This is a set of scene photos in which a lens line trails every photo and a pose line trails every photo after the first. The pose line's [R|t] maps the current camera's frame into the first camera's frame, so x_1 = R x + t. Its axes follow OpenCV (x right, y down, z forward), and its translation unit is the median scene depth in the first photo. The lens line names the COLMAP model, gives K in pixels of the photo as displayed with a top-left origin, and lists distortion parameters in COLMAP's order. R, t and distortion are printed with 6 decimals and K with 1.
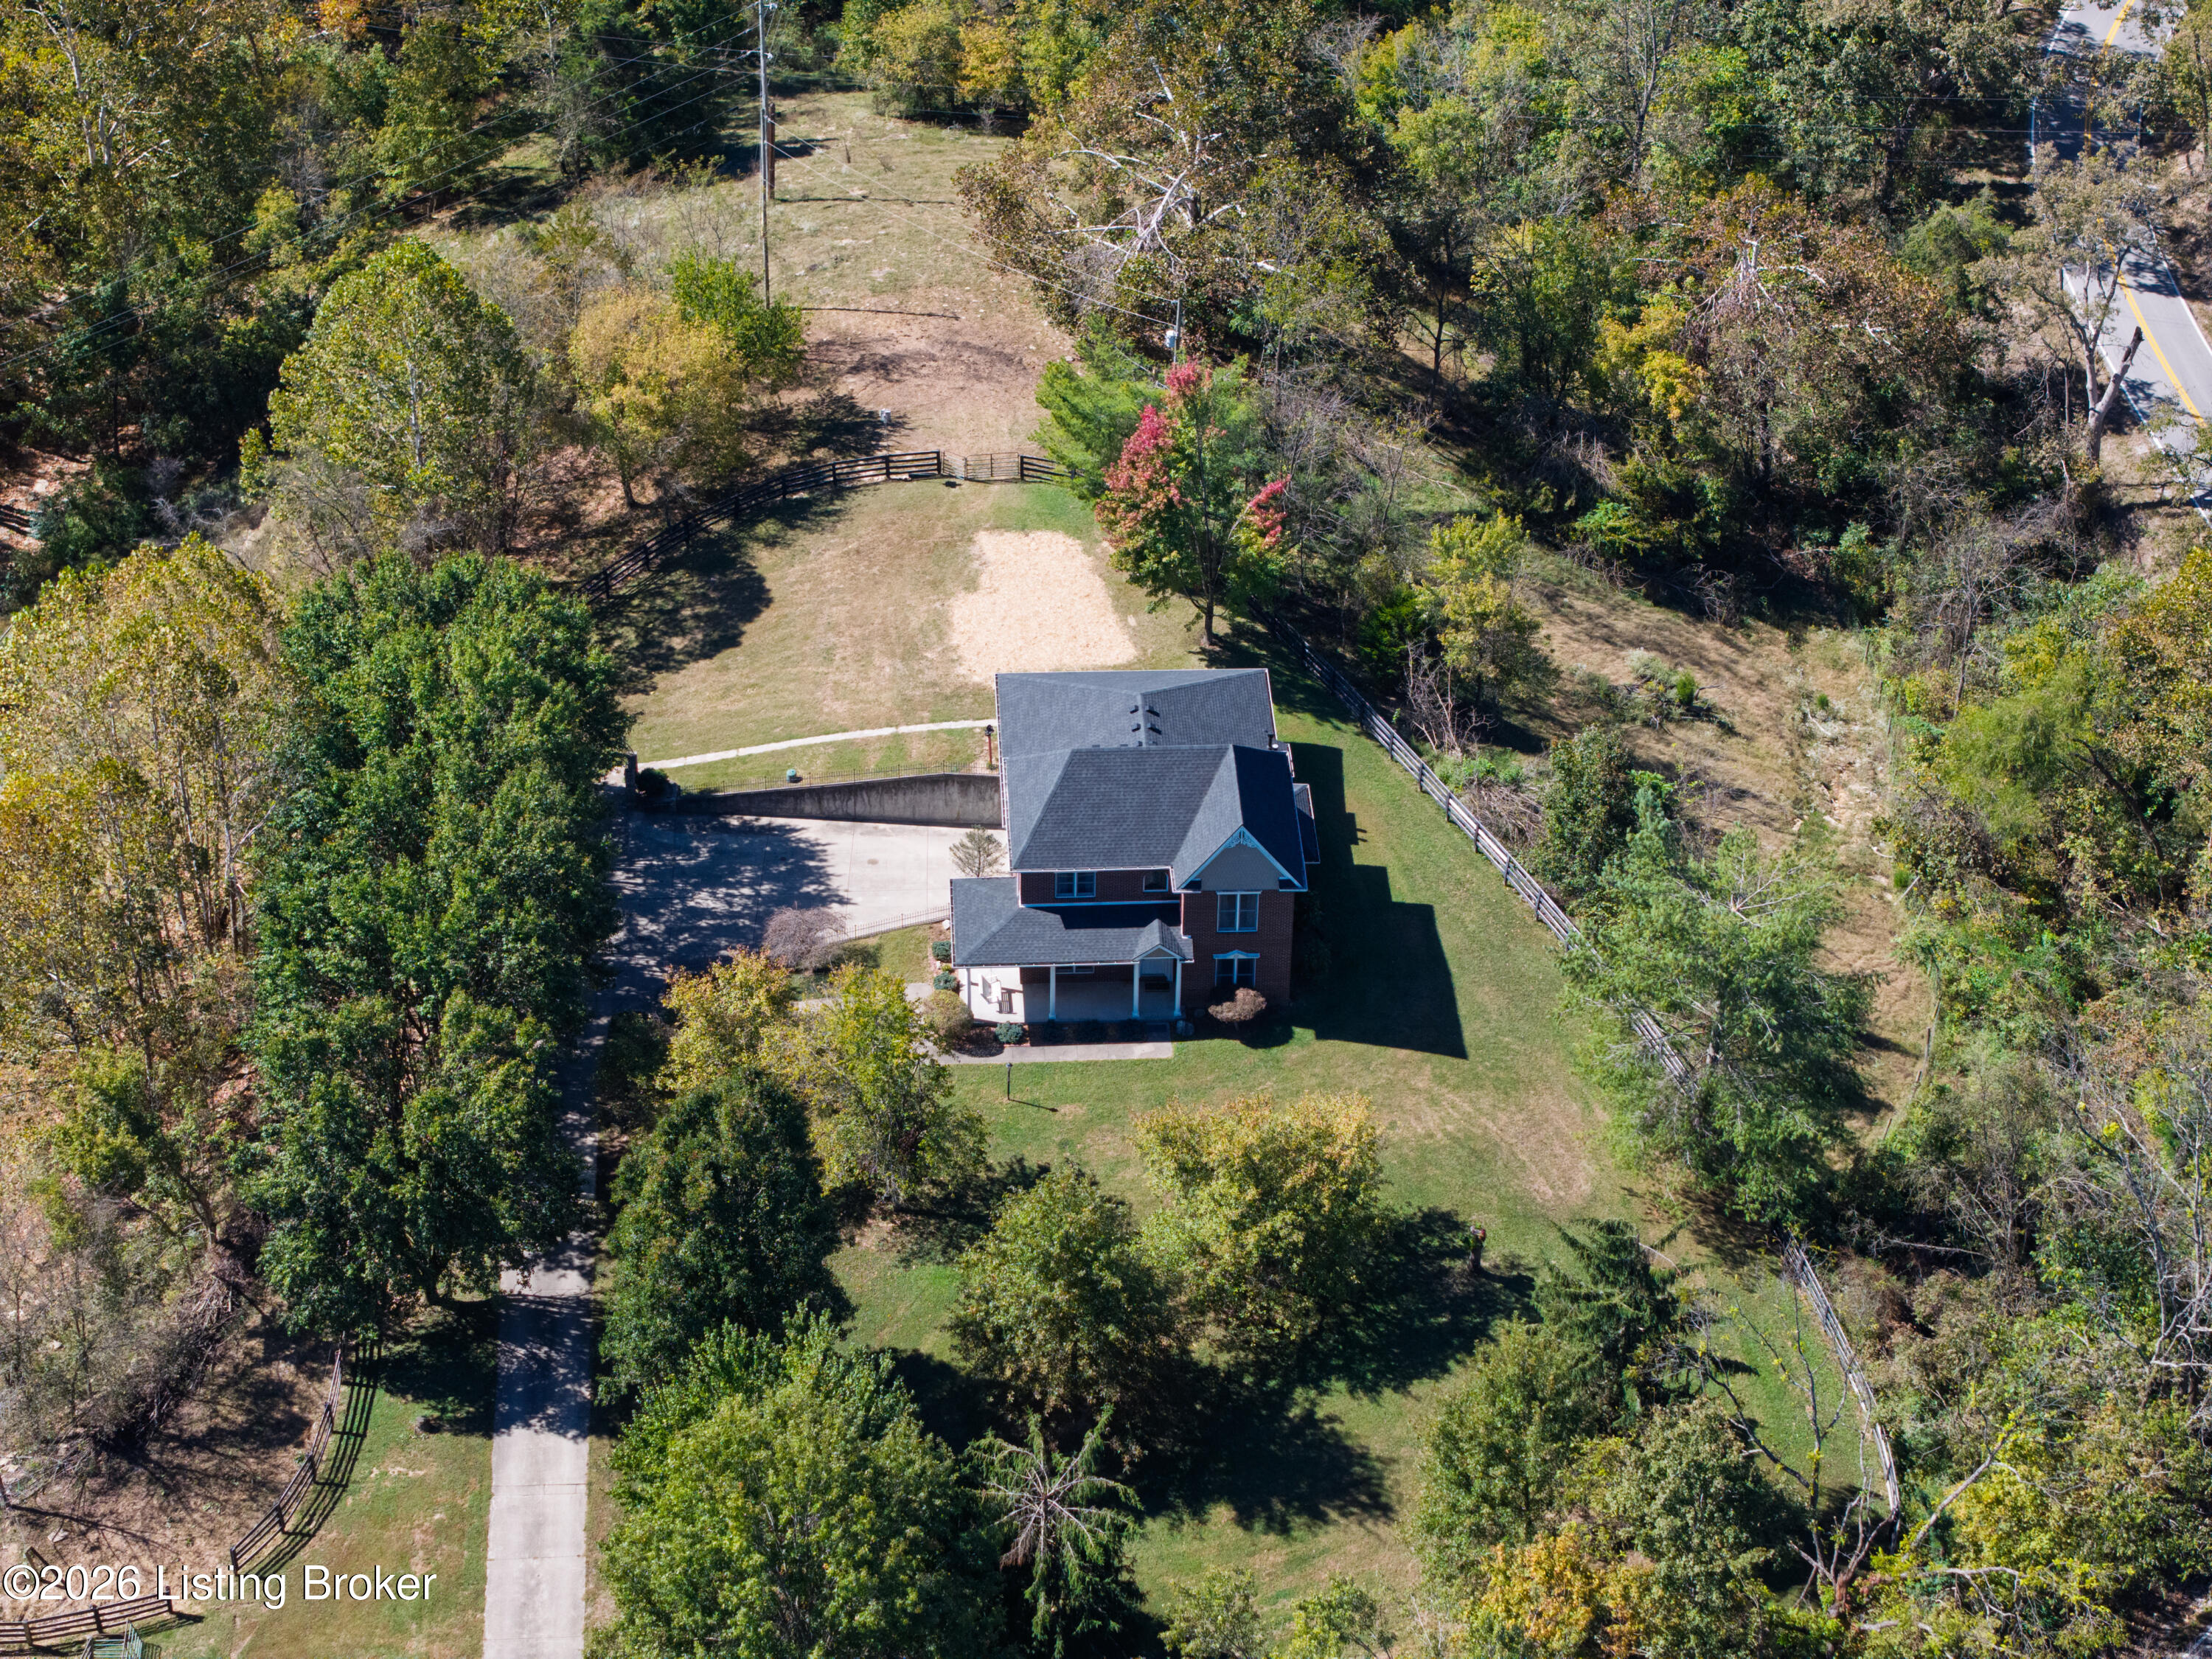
lens RADIAL K [[4532.5, 0, 1106.0], [0, 4532.5, 829.5], [0, 0, 1]] dist [-0.170402, -0.023036]
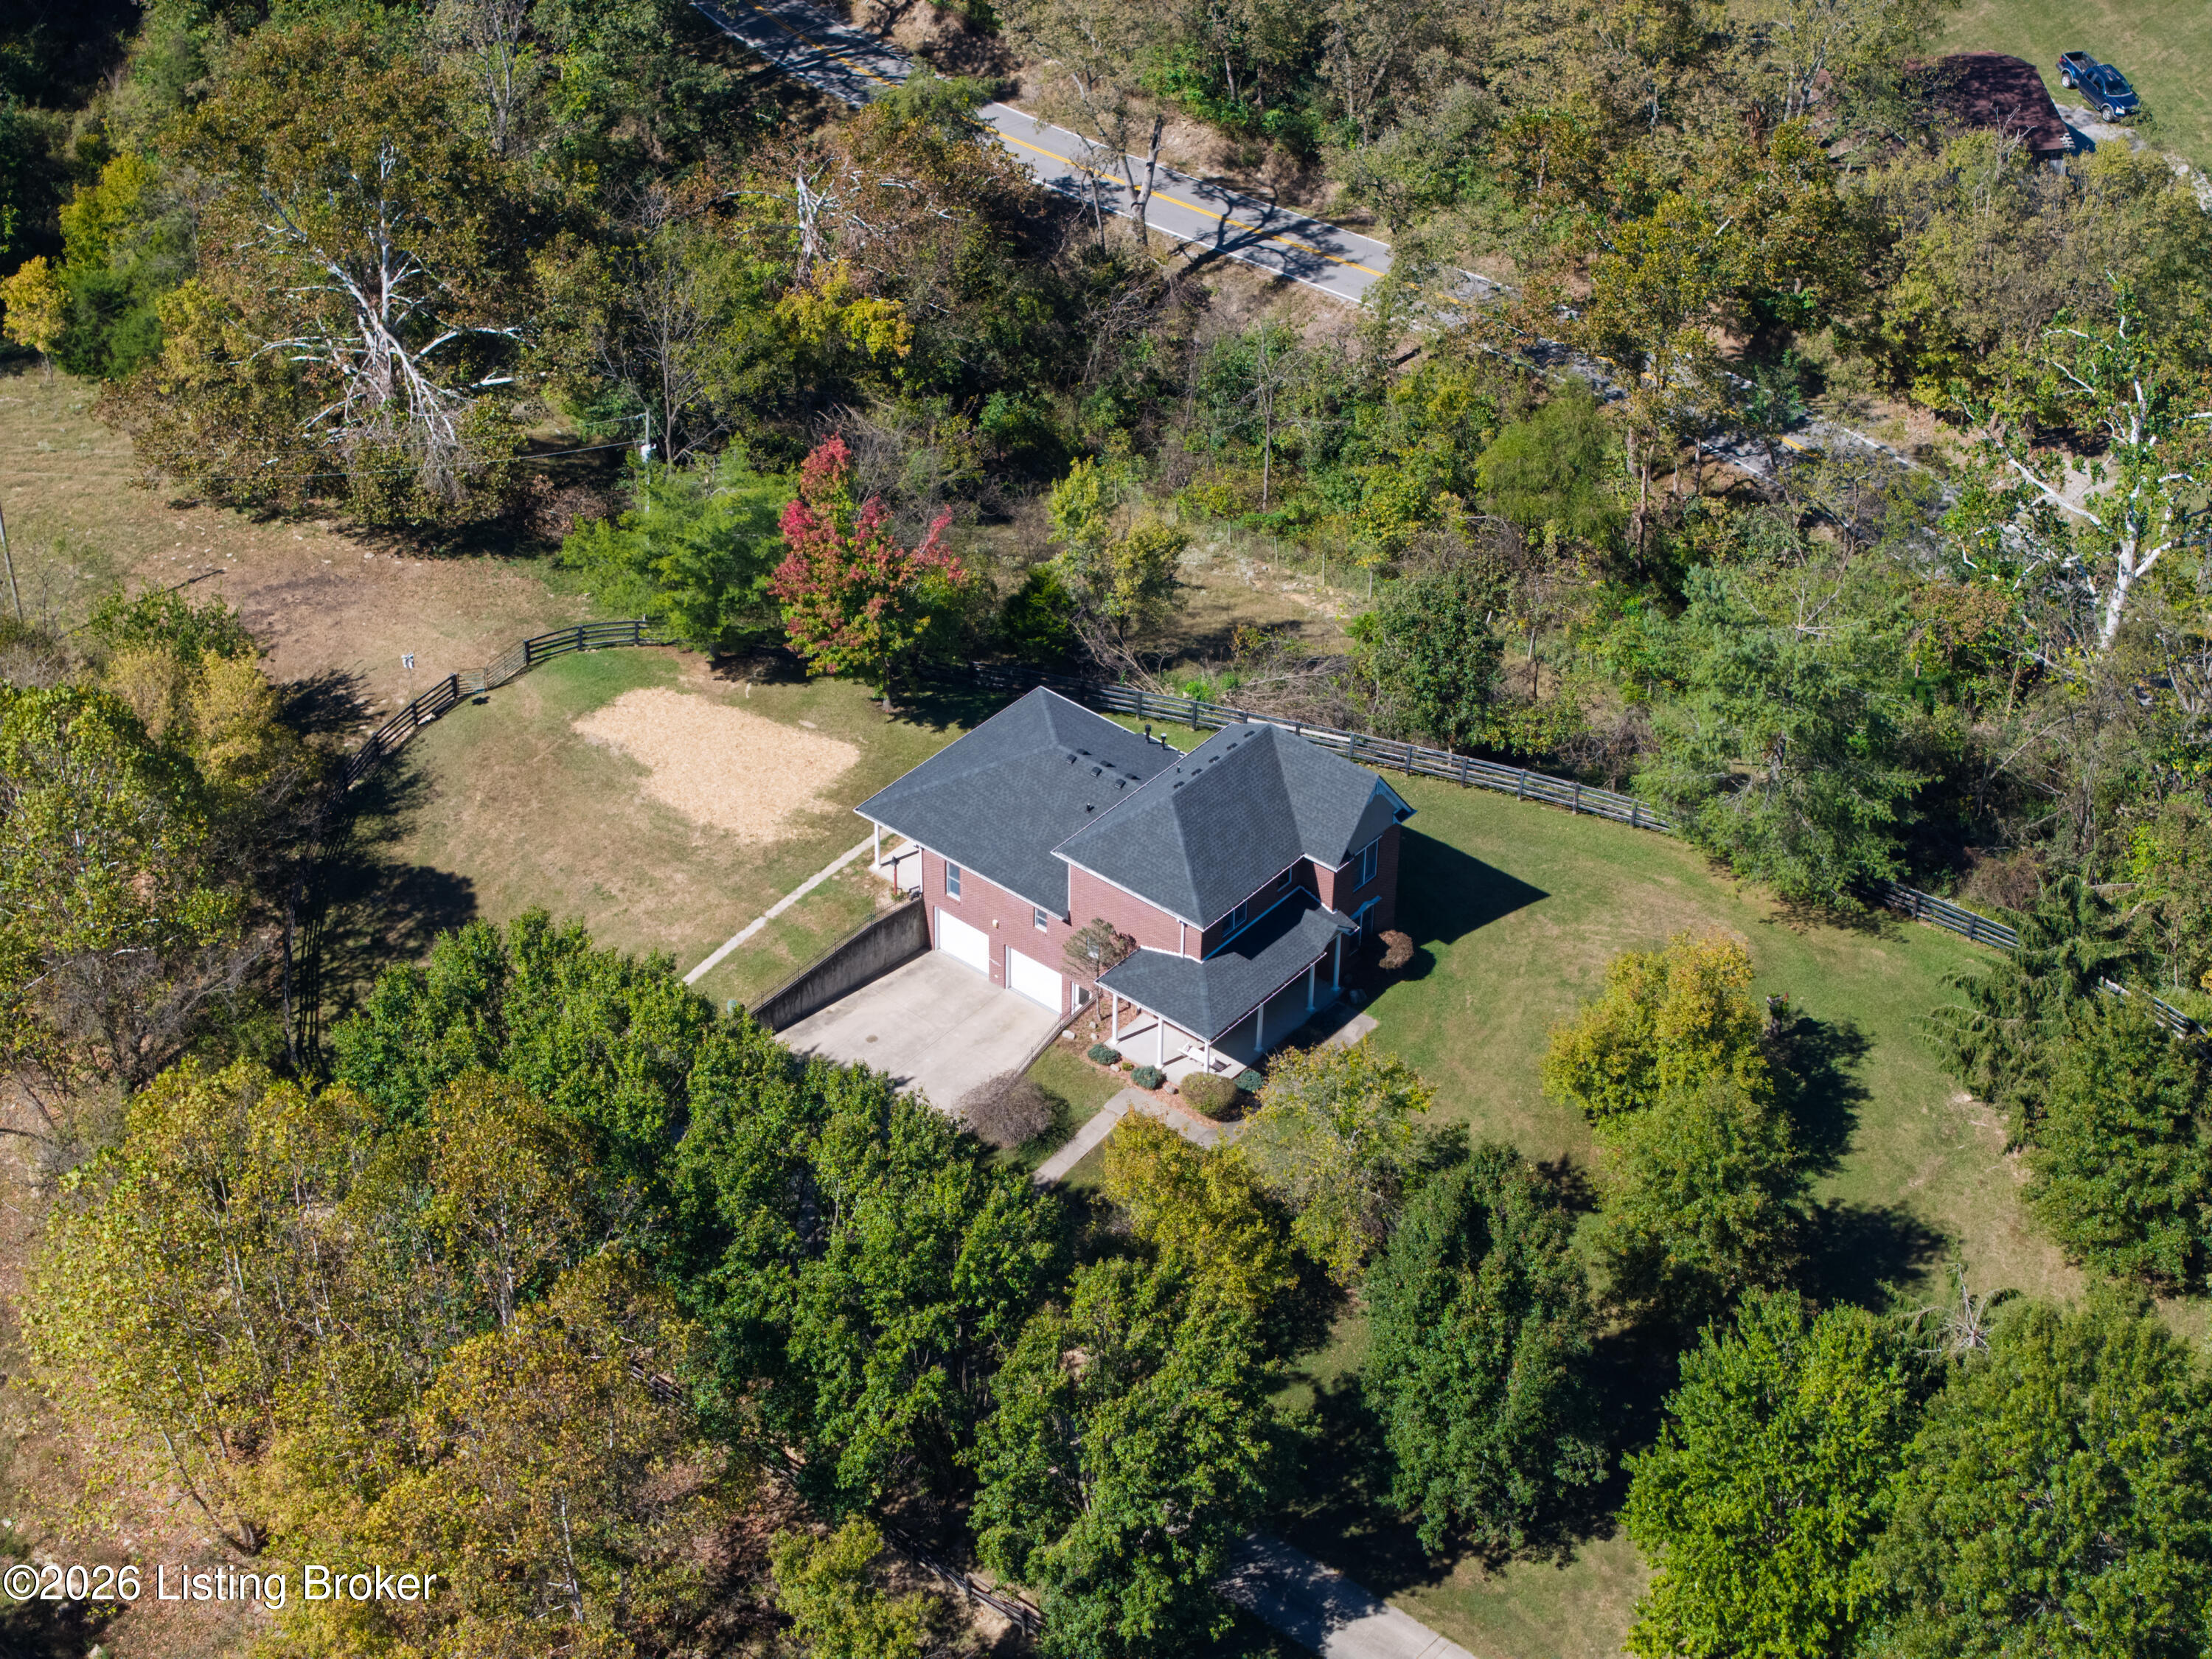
lens RADIAL K [[4436.1, 0, 1060.5], [0, 4436.1, 887.7], [0, 0, 1]] dist [-0.189701, 0.626772]
pose [[0.674497, -0.448278, 0.586601, -0.547466], [0.426825, 0.885084, 0.185597, -0.173897], [-0.602391, 0.125191, 0.788323, 0.235071]]
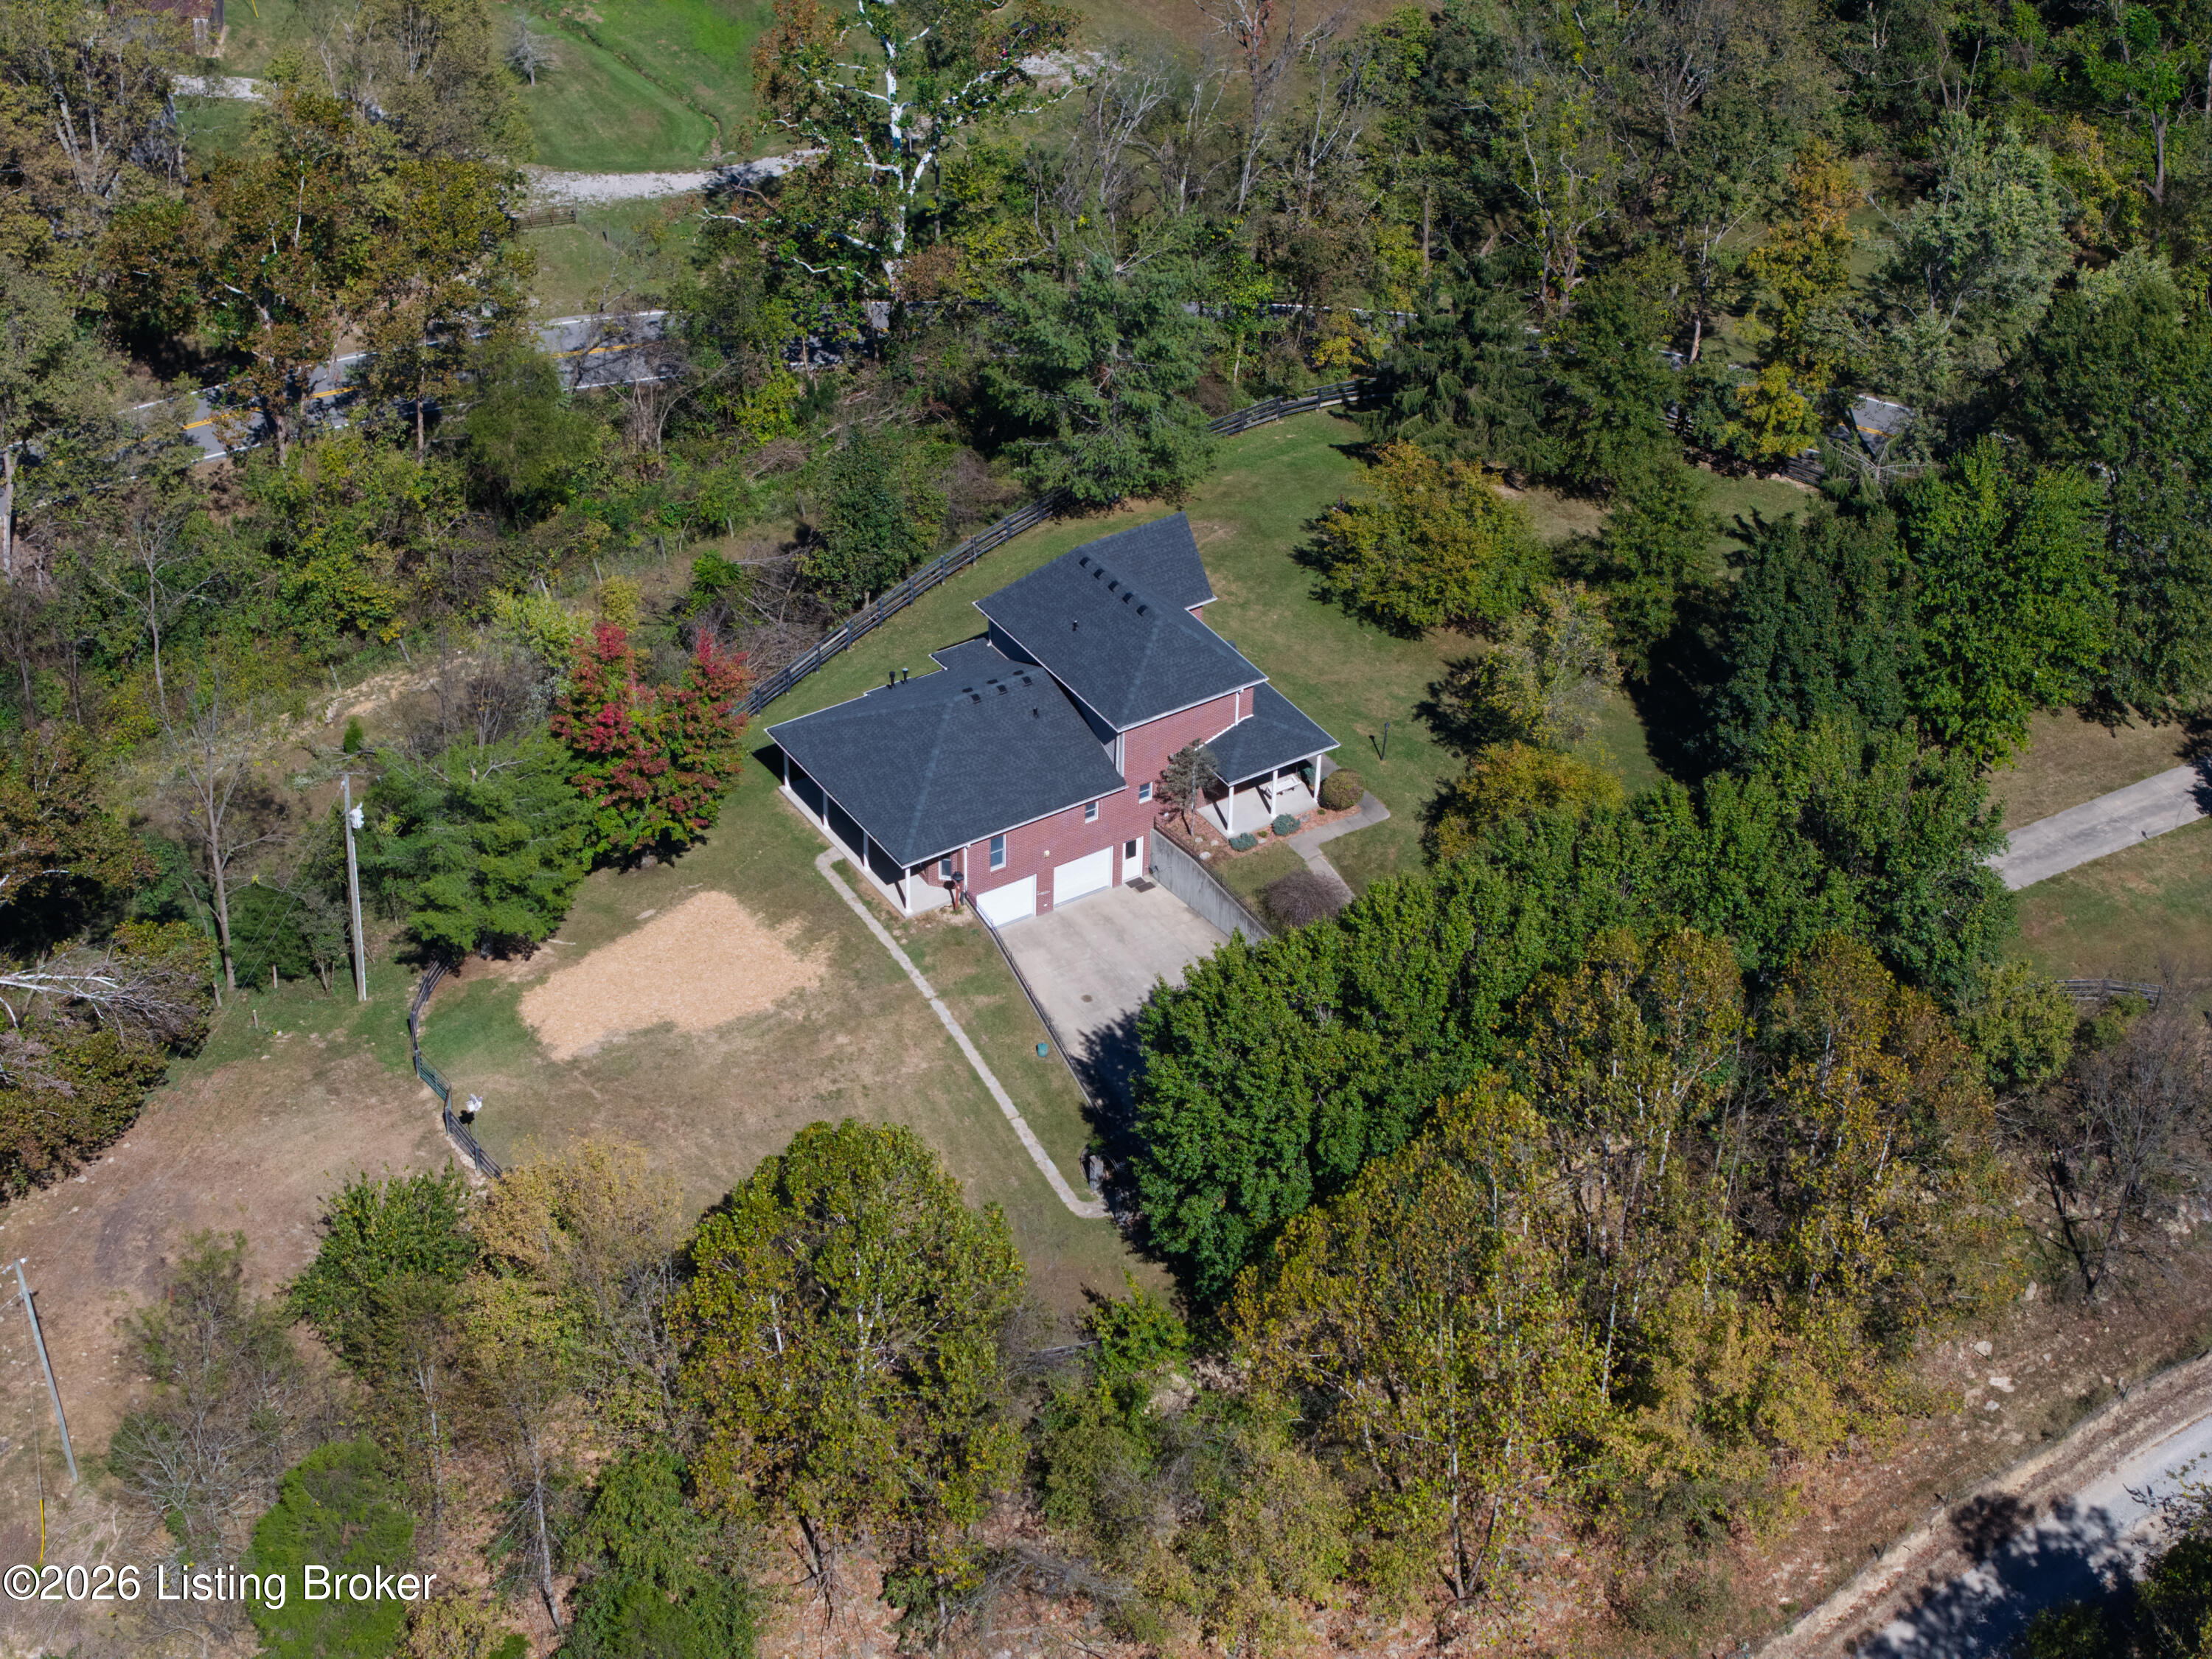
lens RADIAL K [[4532.5, 0, 1106.0], [0, 4532.5, 829.5], [0, 0, 1]] dist [-0.170402, -0.023036]
pose [[-0.528478, -0.491539, 0.692171, -0.700628], [0.472624, 0.506947, 0.720855, -0.701883], [-0.705222, 0.708092, -0.035597, 0.987420]]
